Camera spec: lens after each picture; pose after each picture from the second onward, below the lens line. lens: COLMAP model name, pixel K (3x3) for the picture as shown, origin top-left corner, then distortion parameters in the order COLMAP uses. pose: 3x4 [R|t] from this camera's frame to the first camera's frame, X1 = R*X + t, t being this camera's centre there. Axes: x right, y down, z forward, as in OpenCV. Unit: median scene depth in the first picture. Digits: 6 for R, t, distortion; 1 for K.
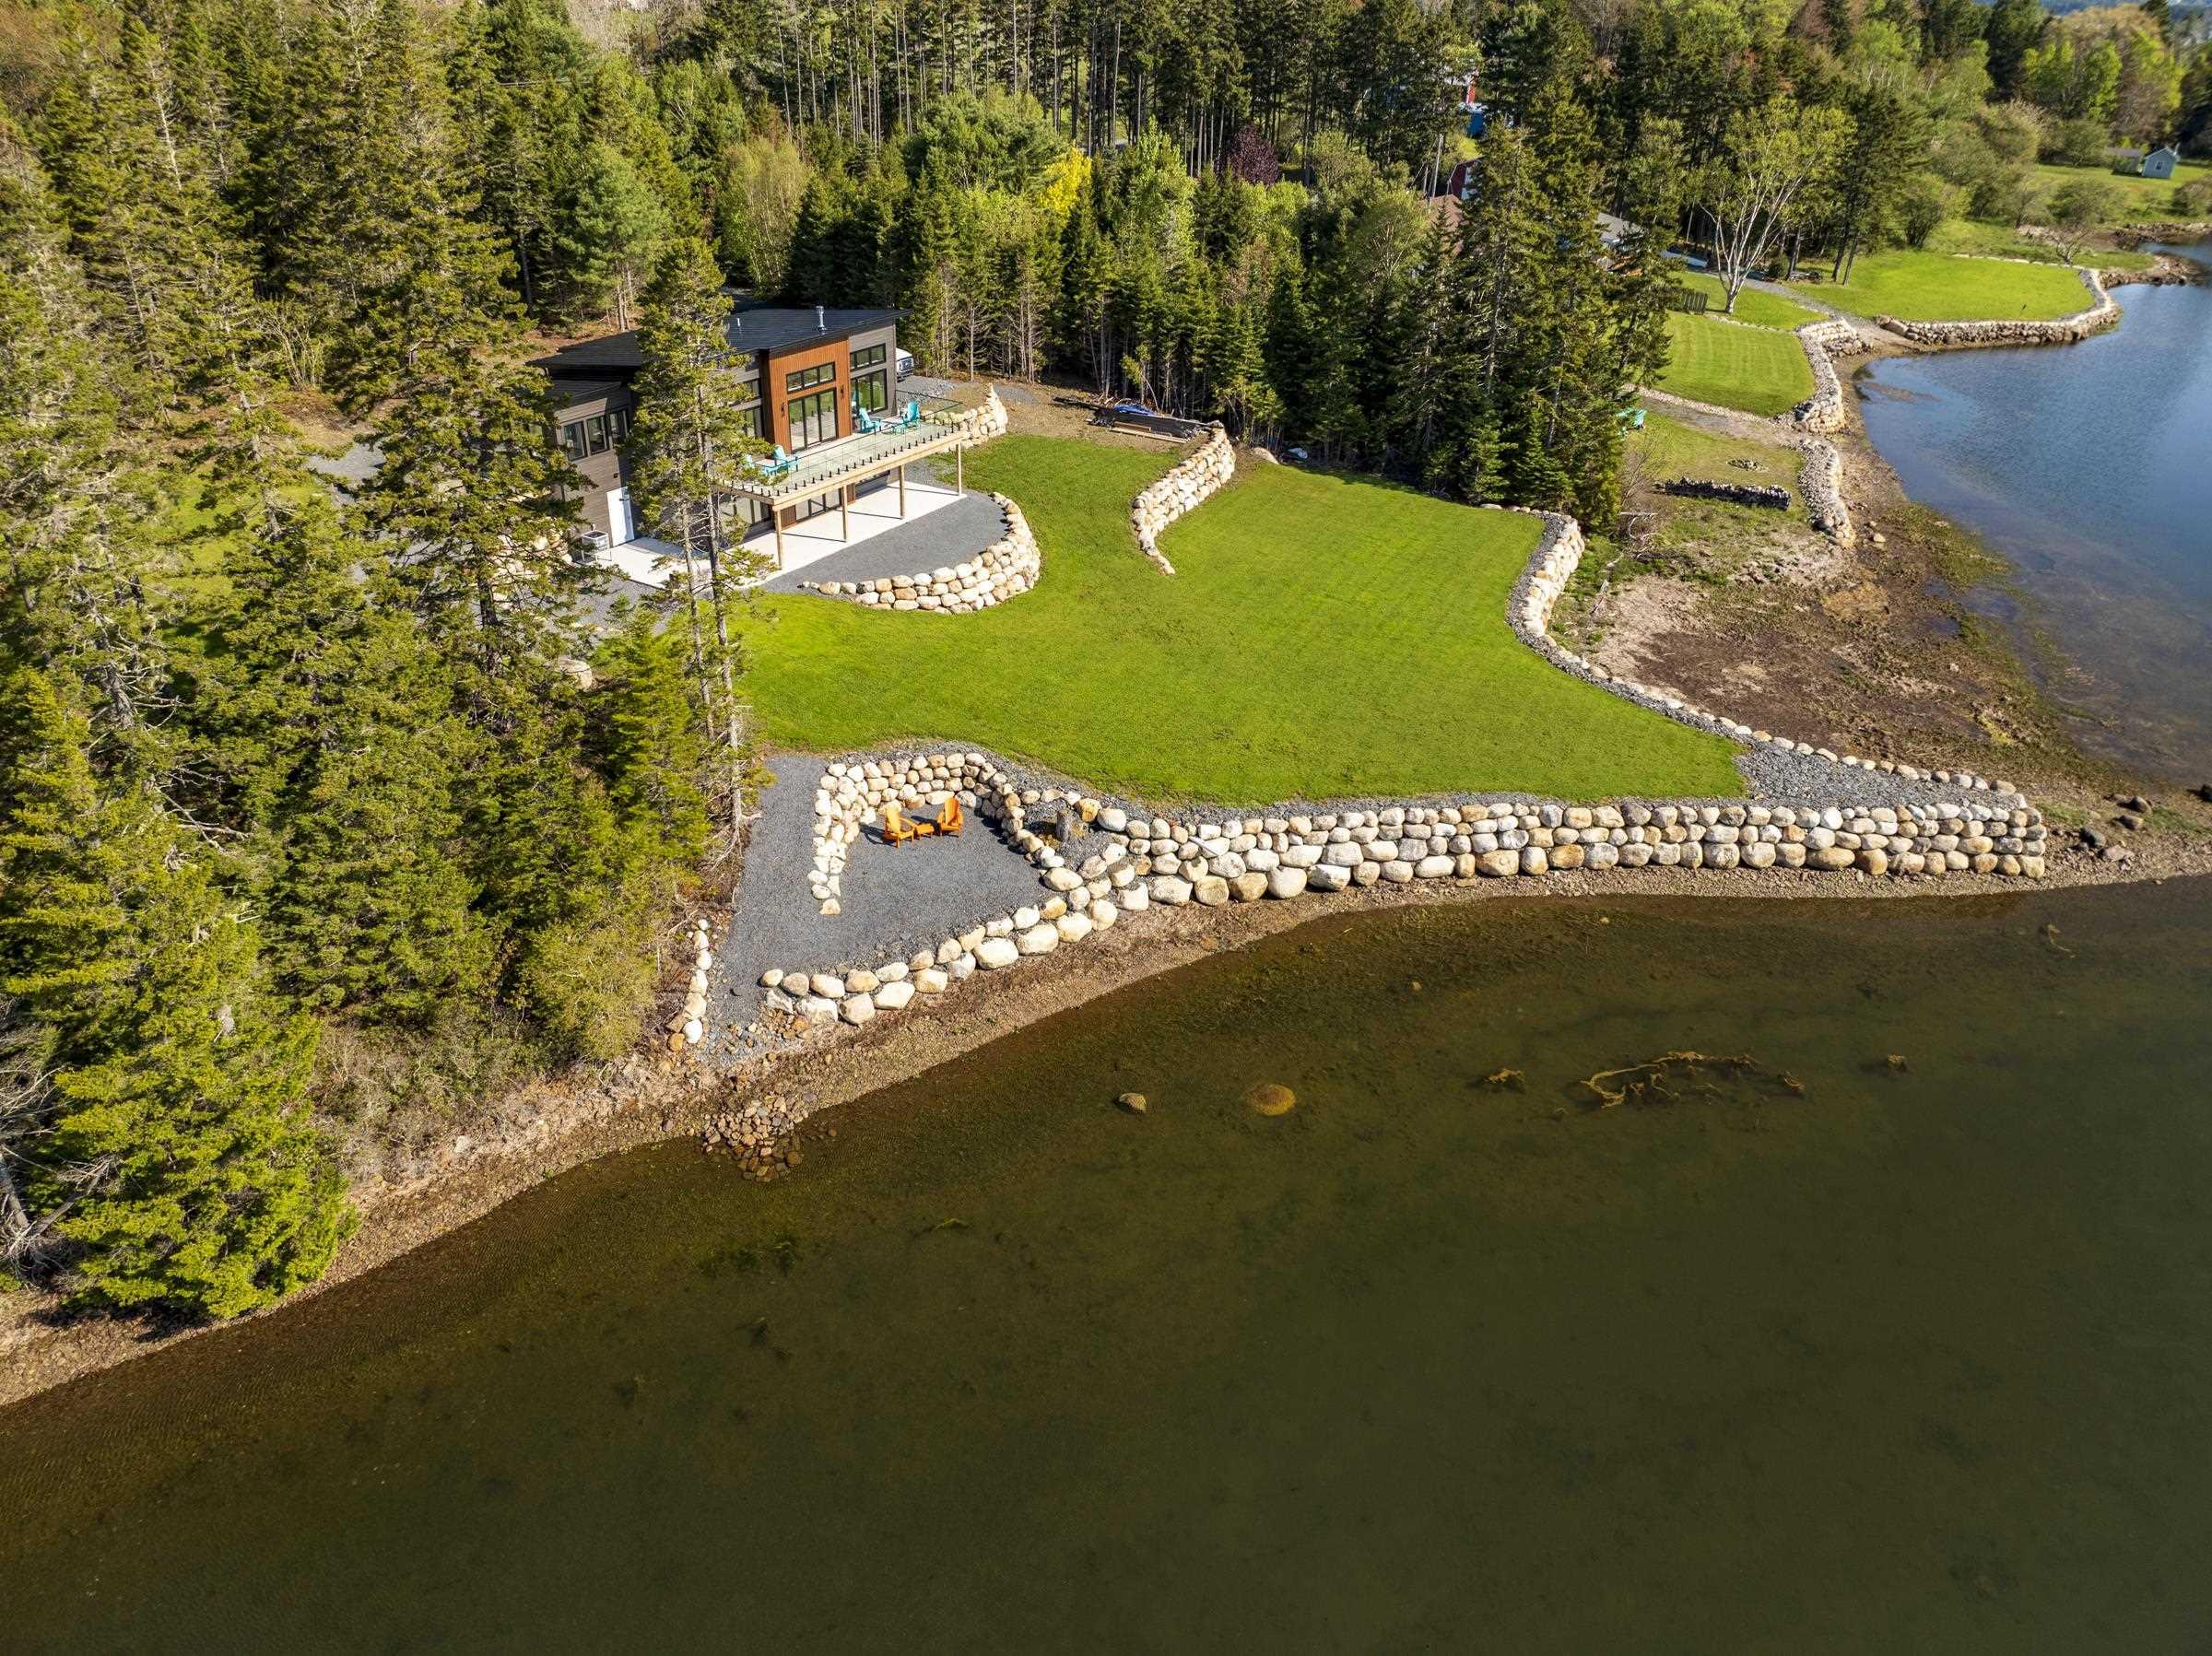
lens RADIAL K [[1555.1, 0, 1106.0], [0, 1555.1, 828.0], [0, 0, 1]] dist [-0.044590, 0.019351]
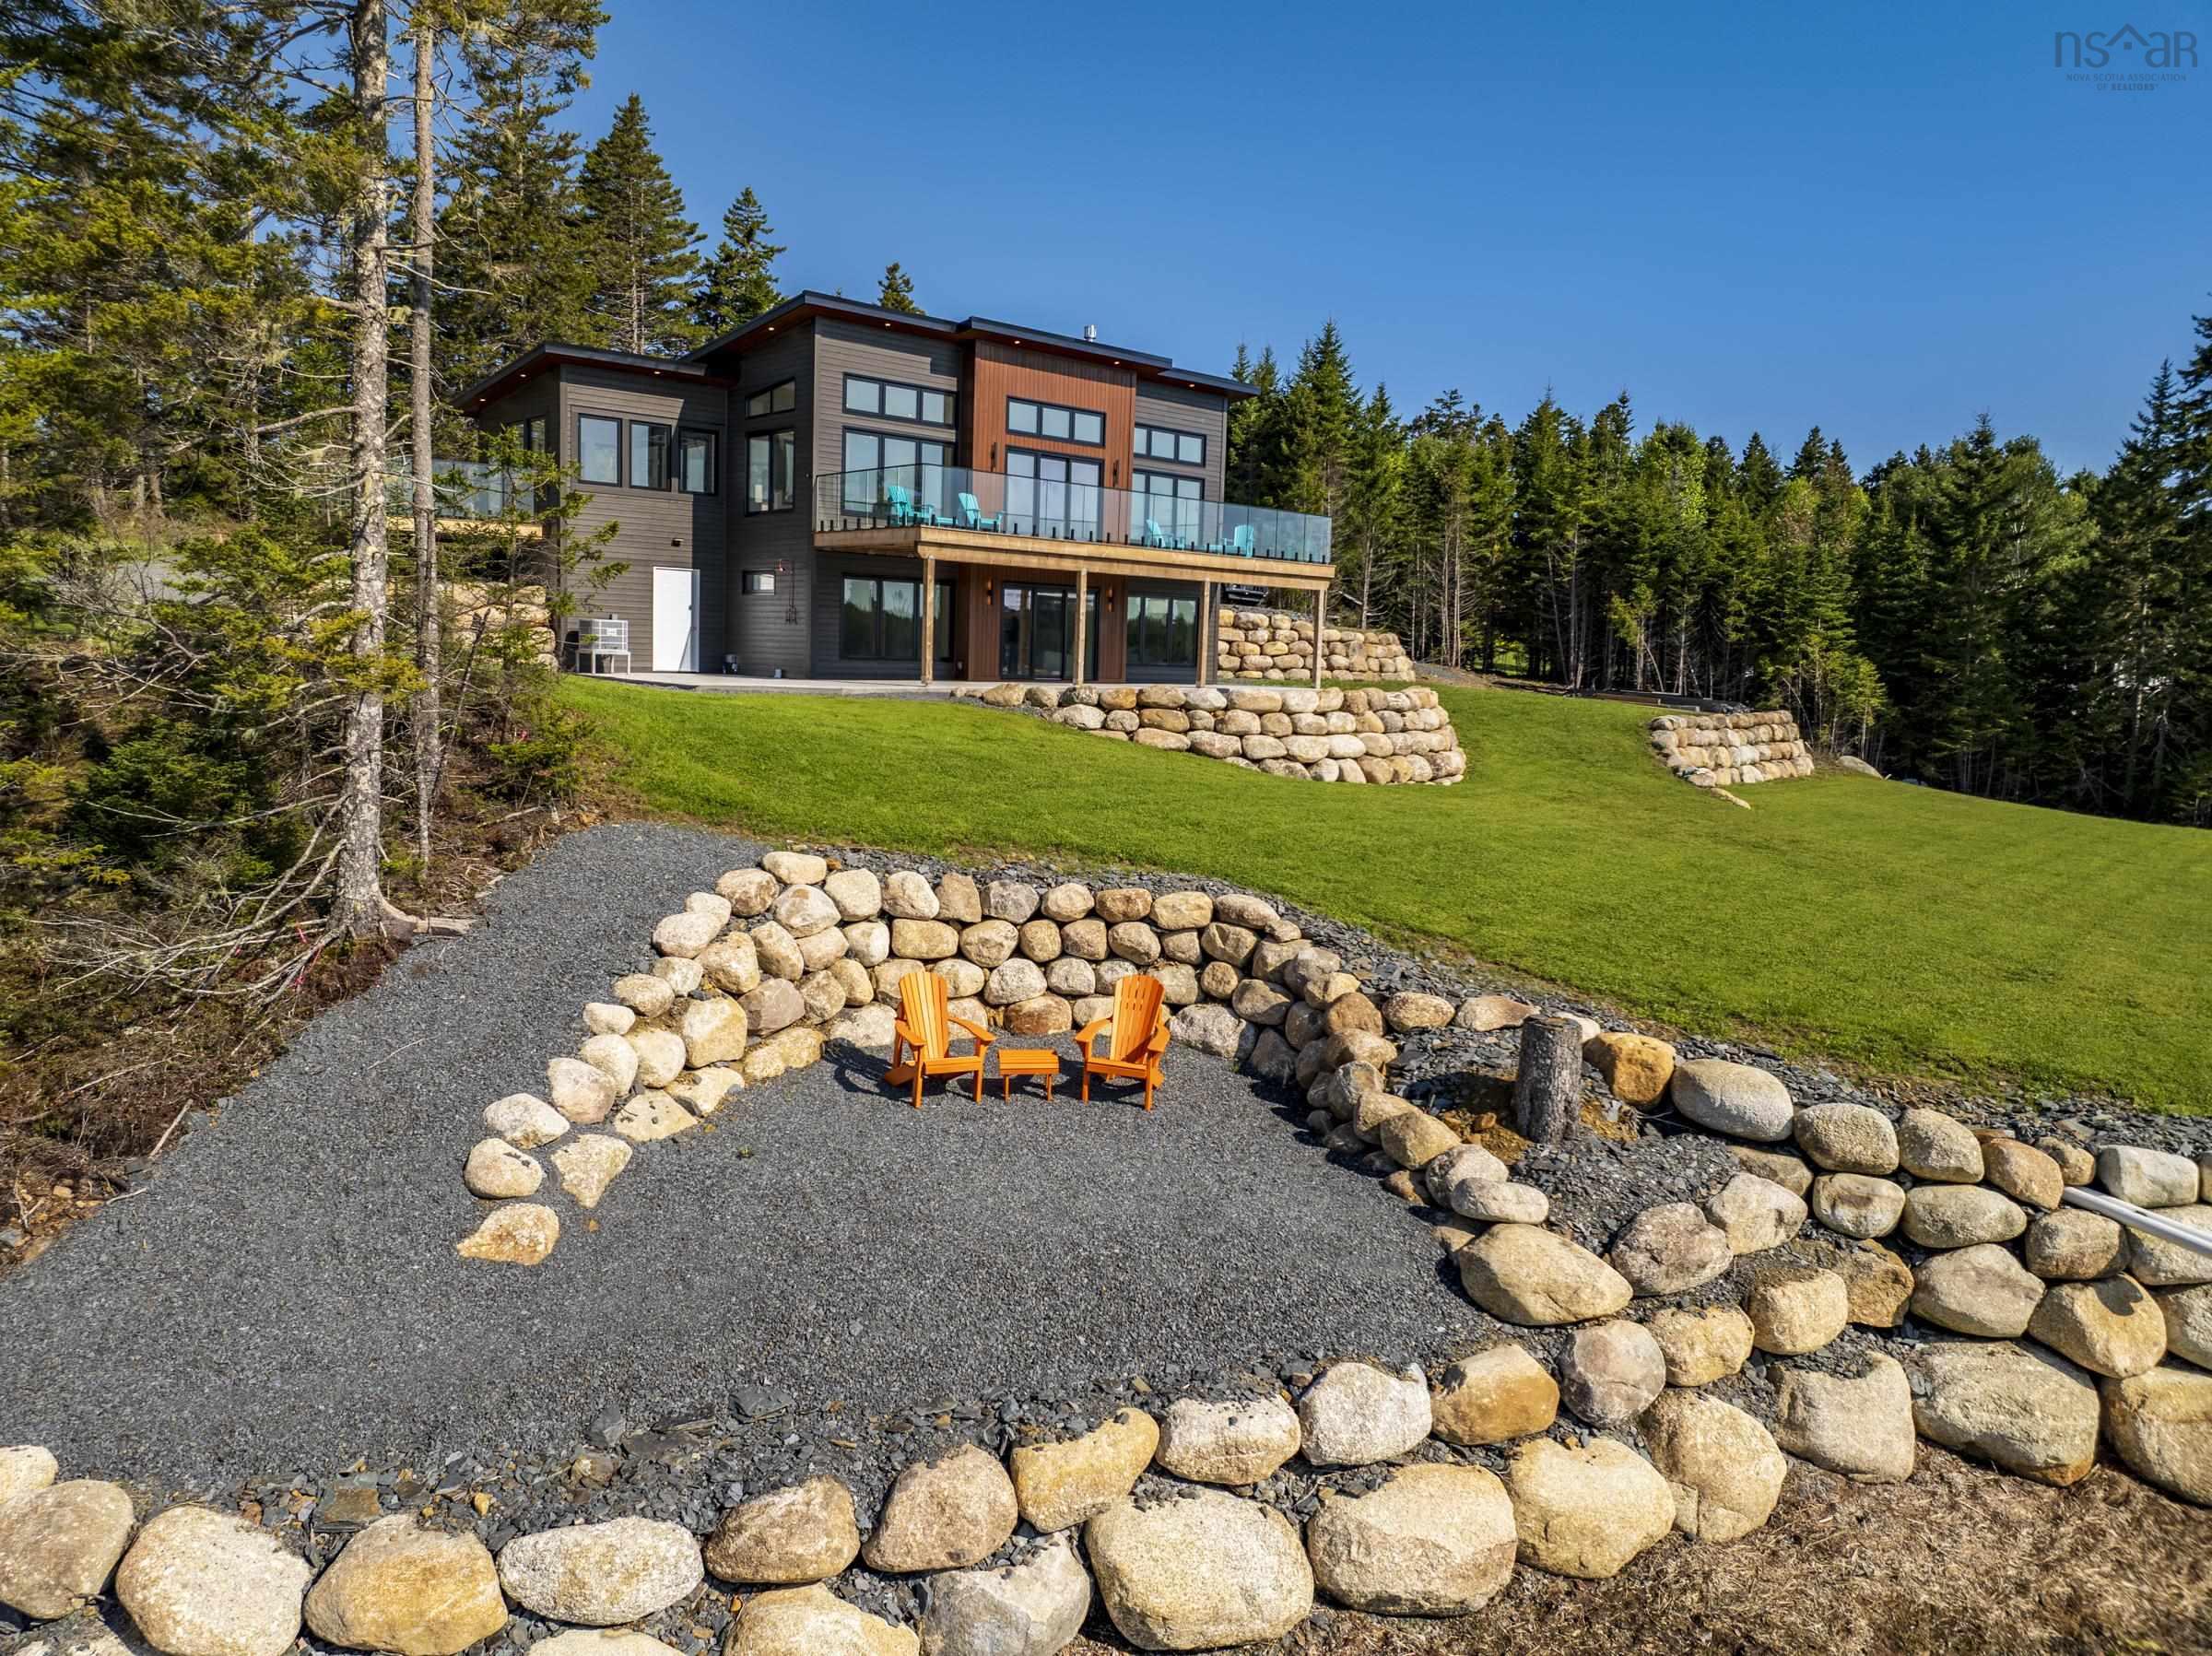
lens RADIAL K [[1555.1, 0, 1106.0], [0, 1555.1, 828.0], [0, 0, 1]] dist [-0.044590, 0.019351]
pose [[0.964817, 0.030980, -0.261091, -0.031385], [-0.133531, 0.913169, -0.385086, 0.066799], [0.226490, 0.406401, 0.885178, 0.730704]]
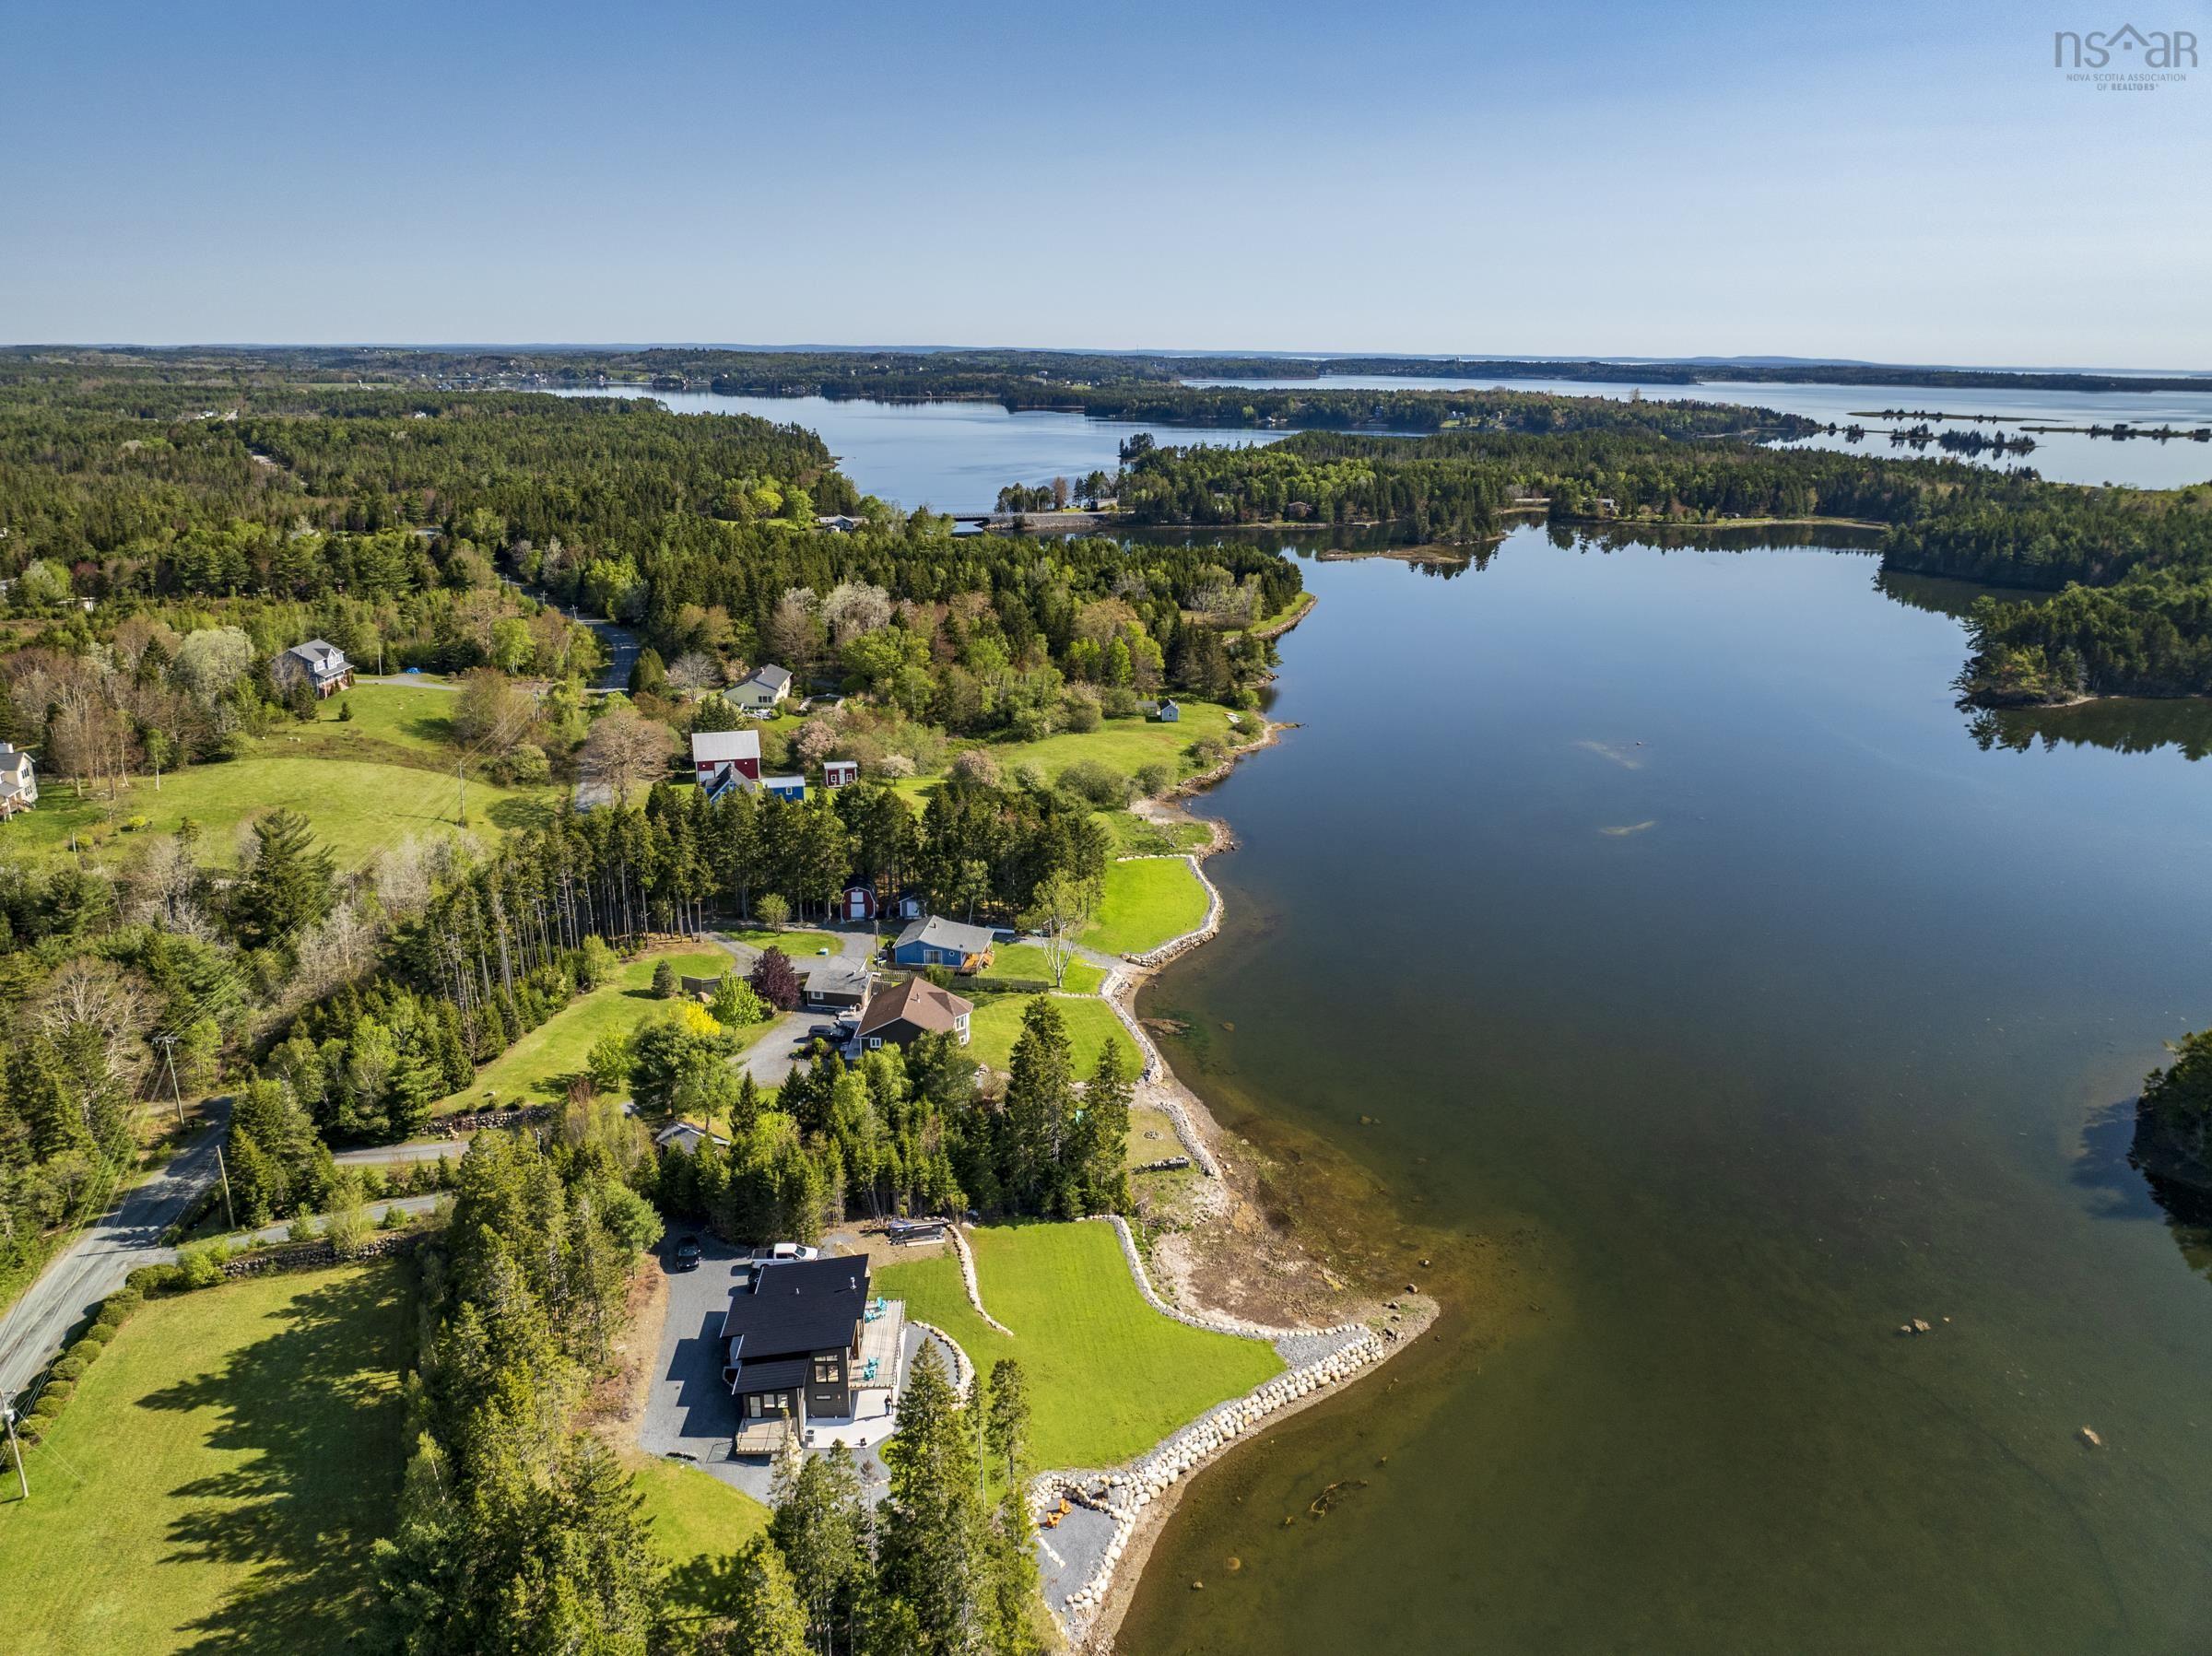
lens RADIAL K [[1555.1, 0, 1106.0], [0, 1555.1, 828.0], [0, 0, 1]] dist [-0.044590, 0.019351]
pose [[0.826266, -0.186541, 0.531495, -1.164082], [0.289266, 0.950169, -0.116209, -0.738742], [-0.483332, 0.249763, 0.839052, -1.400620]]
